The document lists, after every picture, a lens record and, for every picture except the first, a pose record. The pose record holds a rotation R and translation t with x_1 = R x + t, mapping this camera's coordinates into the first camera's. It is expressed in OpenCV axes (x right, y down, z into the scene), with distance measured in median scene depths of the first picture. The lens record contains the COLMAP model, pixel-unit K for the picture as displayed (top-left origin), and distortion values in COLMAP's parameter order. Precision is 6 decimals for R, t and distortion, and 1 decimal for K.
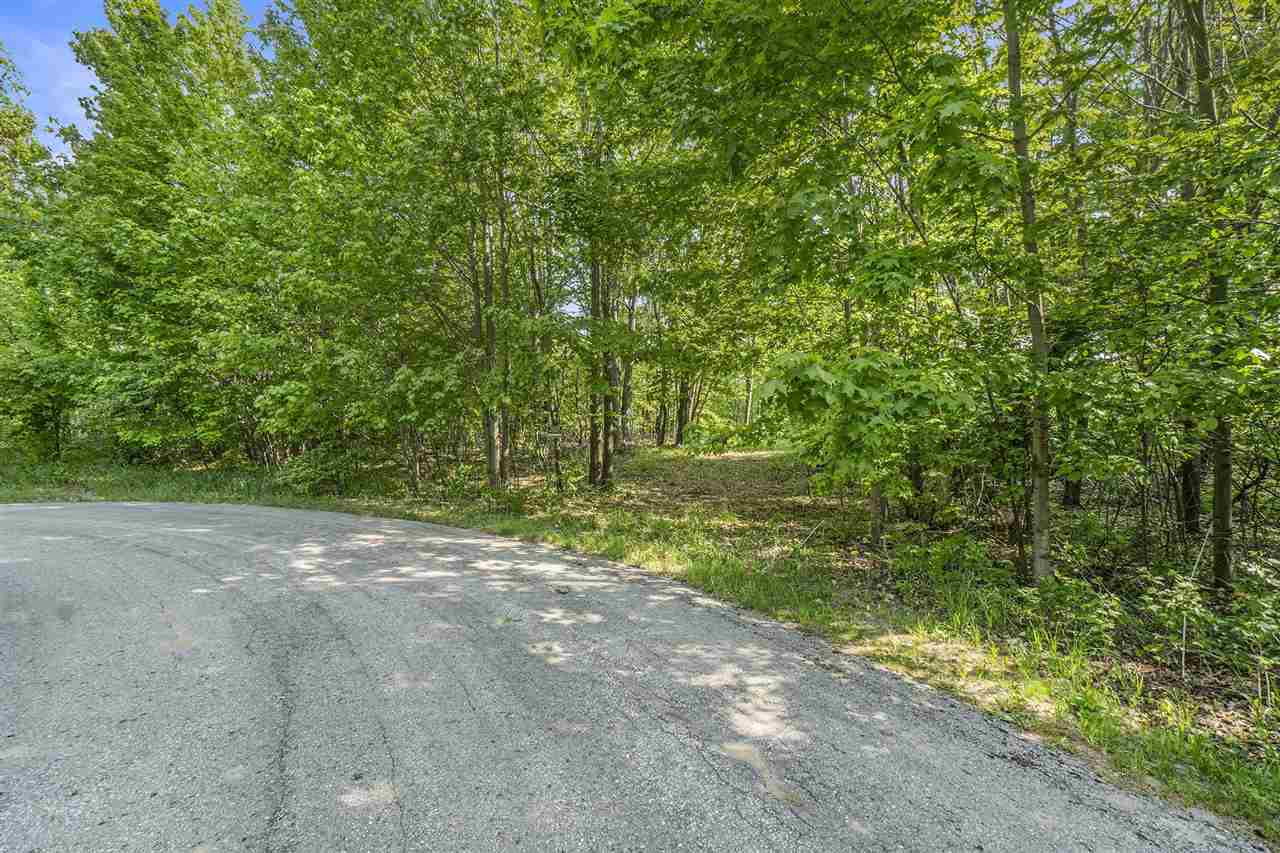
lens RADIAL K [[571.0, 0, 638.1], [0, 571.0, 427.3], [0, 0, 1]] dist [-0.052221, 0.019669]
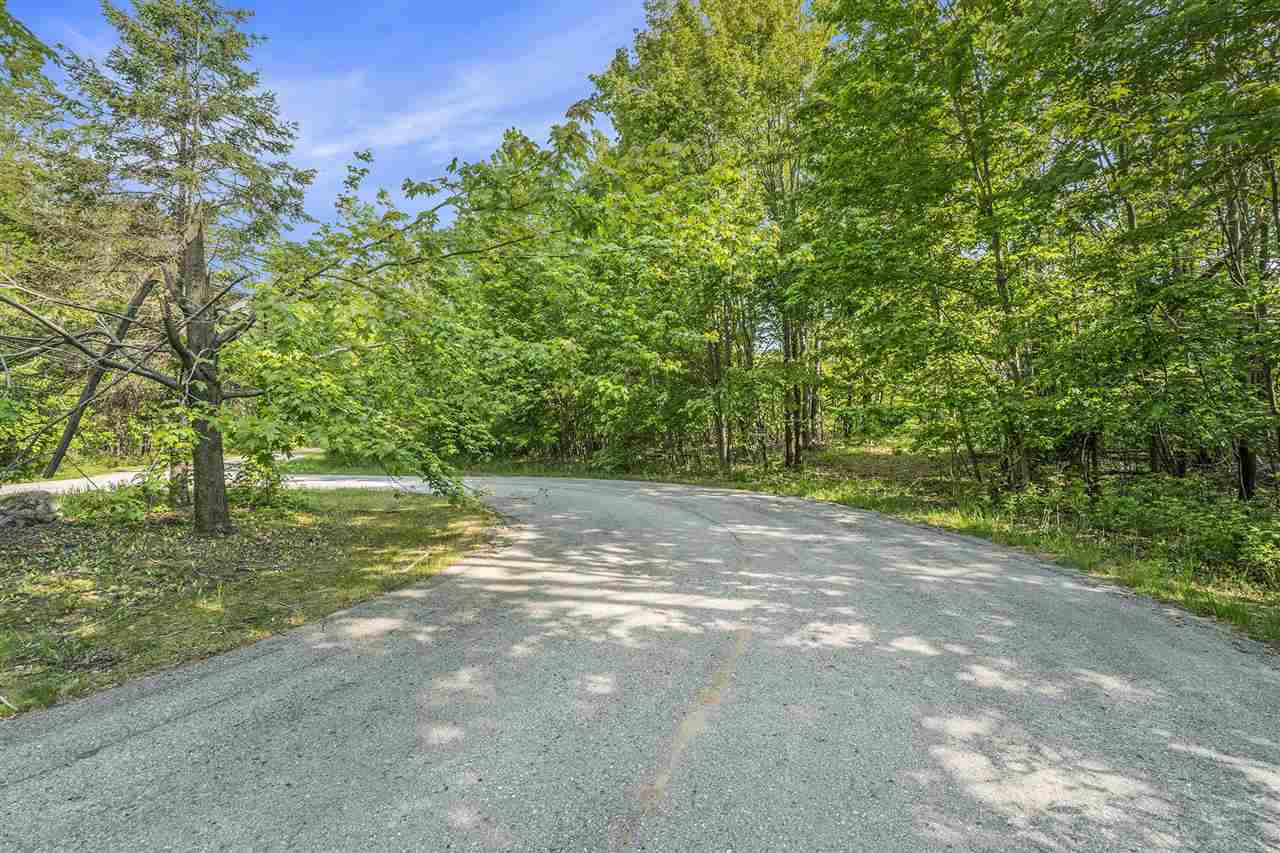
lens RADIAL K [[571.0, 0, 635.9], [0, 571.0, 427.9], [0, 0, 1]] dist [-0.052221, 0.019669]
pose [[0.941633, -0.021305, -0.335967, 0.047478], [0.018448, 0.999761, -0.011694, 0.006702], [0.336136, 0.004814, 0.941801, -0.541254]]
